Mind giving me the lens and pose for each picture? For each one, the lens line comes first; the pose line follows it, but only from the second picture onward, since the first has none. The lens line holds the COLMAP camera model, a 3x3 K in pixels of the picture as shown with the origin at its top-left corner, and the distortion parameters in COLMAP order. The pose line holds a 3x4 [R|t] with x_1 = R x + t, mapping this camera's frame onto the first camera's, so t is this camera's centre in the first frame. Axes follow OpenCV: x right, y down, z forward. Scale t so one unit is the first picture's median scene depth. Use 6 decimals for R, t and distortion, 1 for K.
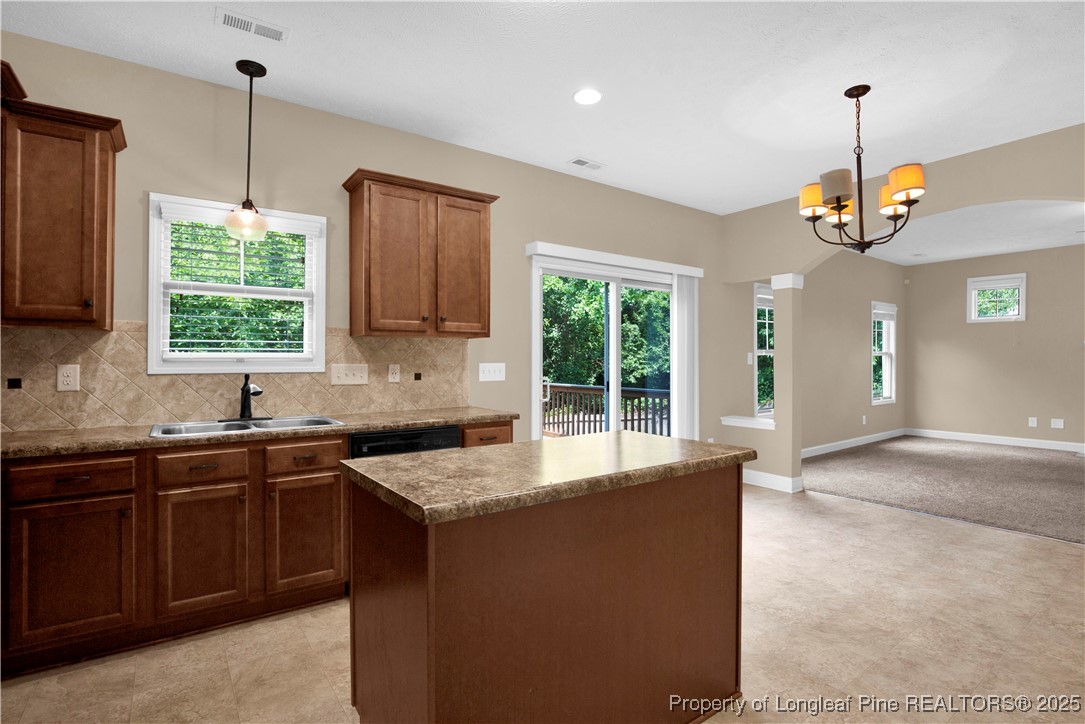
lens RADIAL K [[519.3, 0, 542.5], [0, 519.3, 362.0], [0, 0, 1]] dist [-0.027149, 0.000482]
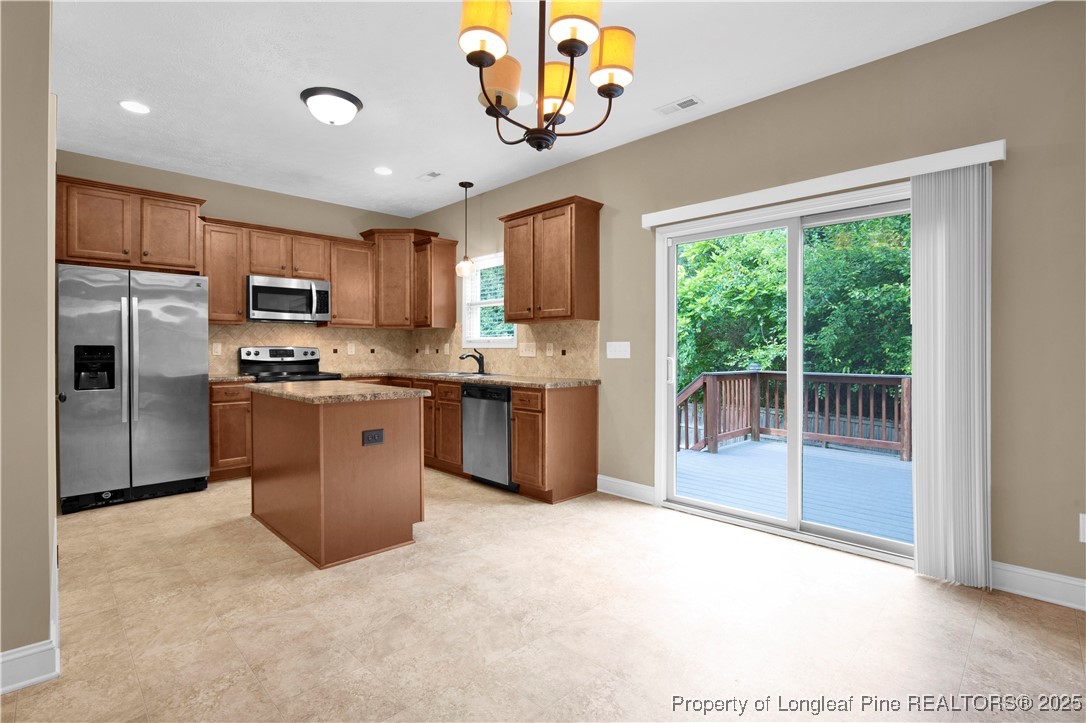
lens RADIAL K [[516.7, 0, 543.9], [0, 516.7, 350.1], [0, 0, 1]] dist [-0.024068, 0.000599]
pose [[0.159393, 0.002244, -0.987213, 1.123020], [-0.005544, 0.999984, 0.001378, 0.022917], [0.987200, 0.005254, 0.159402, 0.823417]]
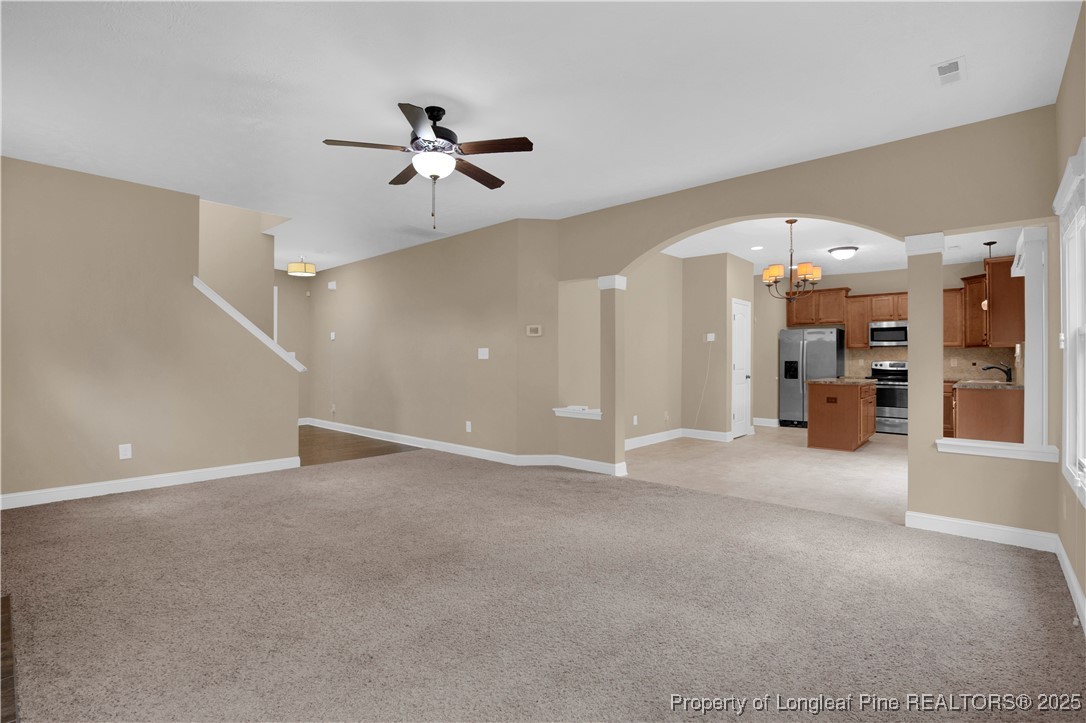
lens RADIAL K [[511.3, 0, 545.8], [0, 511.3, 358.7], [0, 0, 1]] dist [-0.027673, 0.000249]
pose [[-0.973369, -0.002422, -0.229230, 1.824591], [-0.002065, 0.999996, -0.001796, 0.014147], [0.229234, -0.001275, -0.973371, 2.458647]]
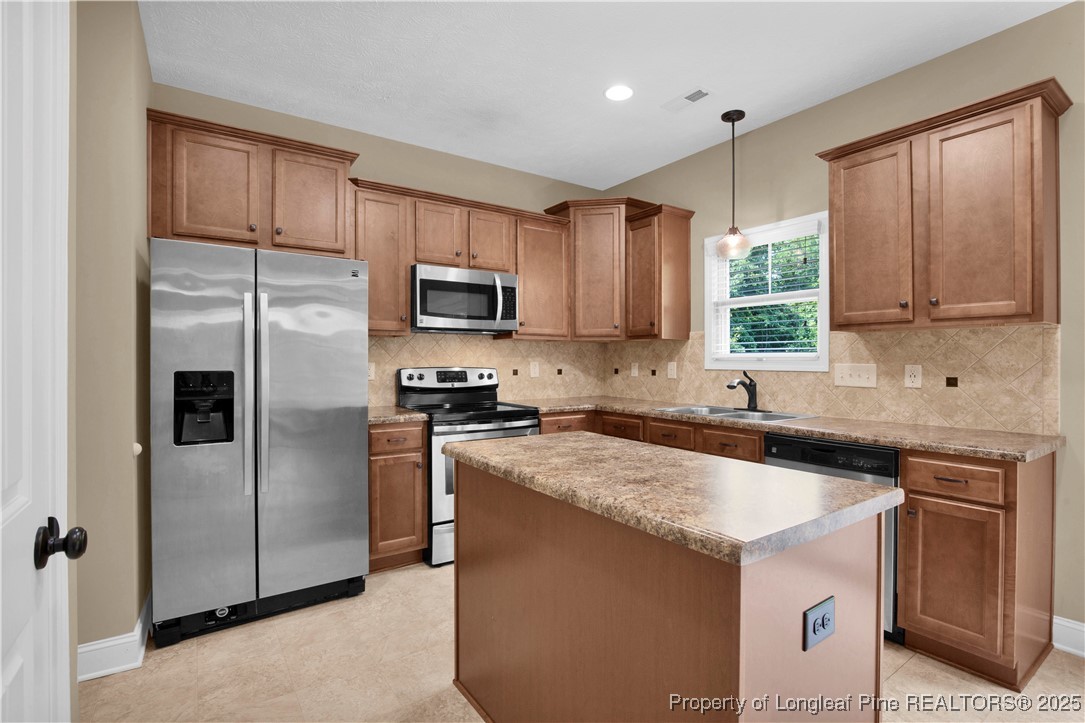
lens RADIAL K [[510.8, 0, 545.3], [0, 510.8, 358.7], [0, 0, 1]] dist [-0.027673, 0.000249]
pose [[-0.015183, -0.002025, -0.999883, 0.518980], [-0.005870, 0.999981, -0.001936, 0.000350], [0.999868, 0.005840, -0.015194, 0.486132]]
